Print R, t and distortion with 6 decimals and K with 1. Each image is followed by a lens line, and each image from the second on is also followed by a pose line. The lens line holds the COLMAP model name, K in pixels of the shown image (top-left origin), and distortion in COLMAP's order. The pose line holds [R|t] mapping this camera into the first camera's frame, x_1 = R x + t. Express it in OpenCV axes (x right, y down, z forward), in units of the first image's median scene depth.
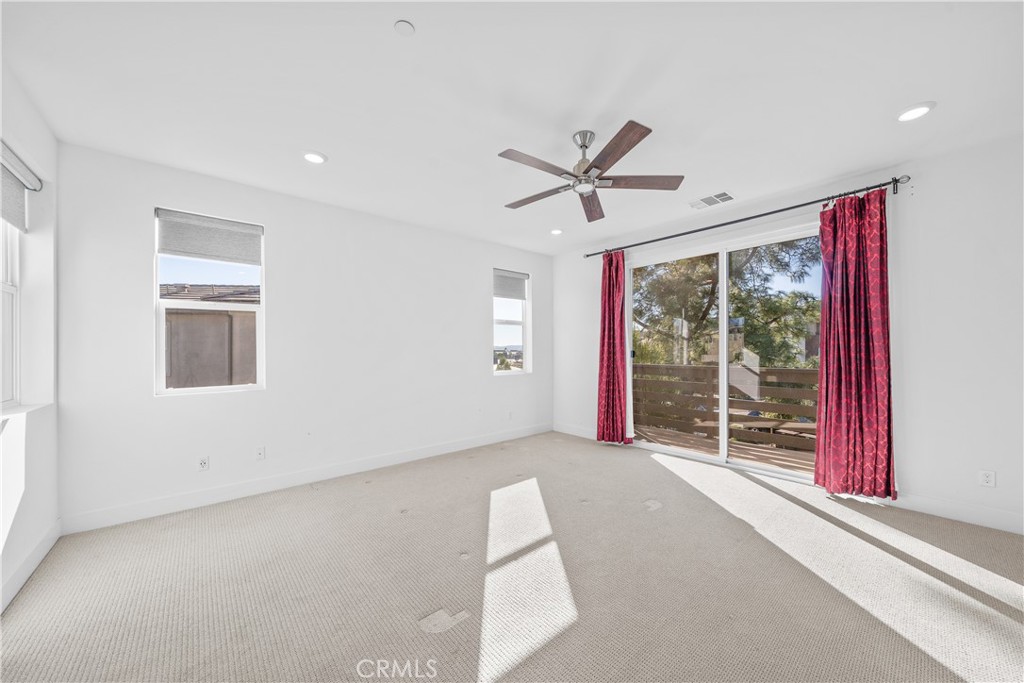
lens RADIAL K [[373.4, 0, 517.0], [0, 373.4, 346.8], [0, 0, 1]] dist [-0.007932, 0.000048]
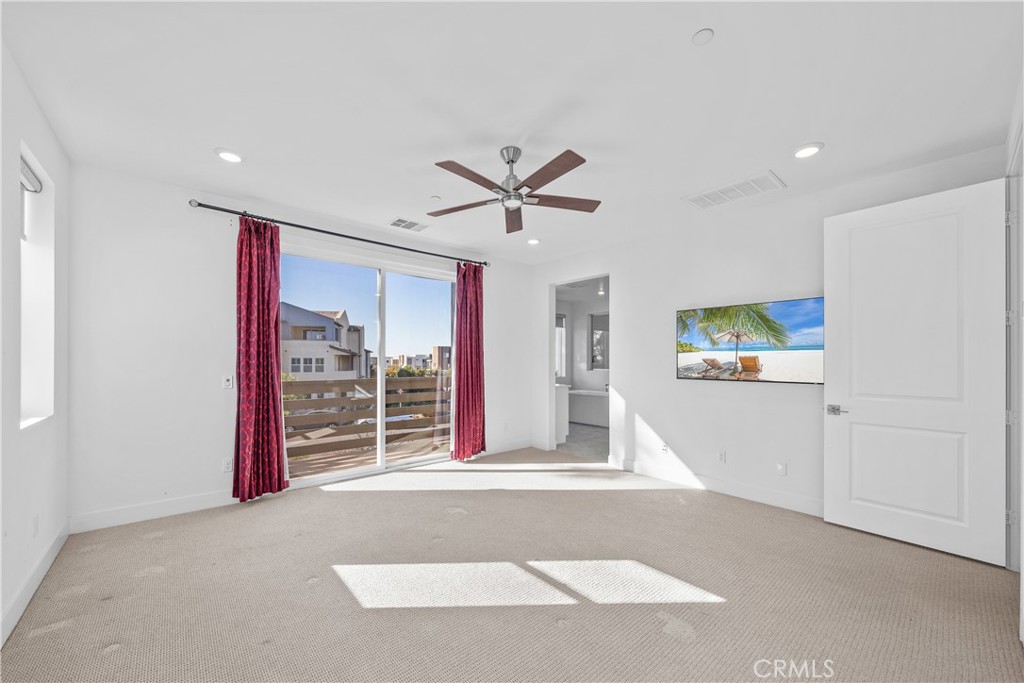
lens RADIAL K [[389.1, 0, 510.9], [0, 389.1, 361.4], [0, 0, 1]] dist [-0.002372, -0.000144]
pose [[-0.010018, 0.005892, 0.999932, -0.572434], [-0.011868, 0.999912, -0.006011, 0.006454], [-0.999879, -0.011927, -0.009947, 0.665737]]
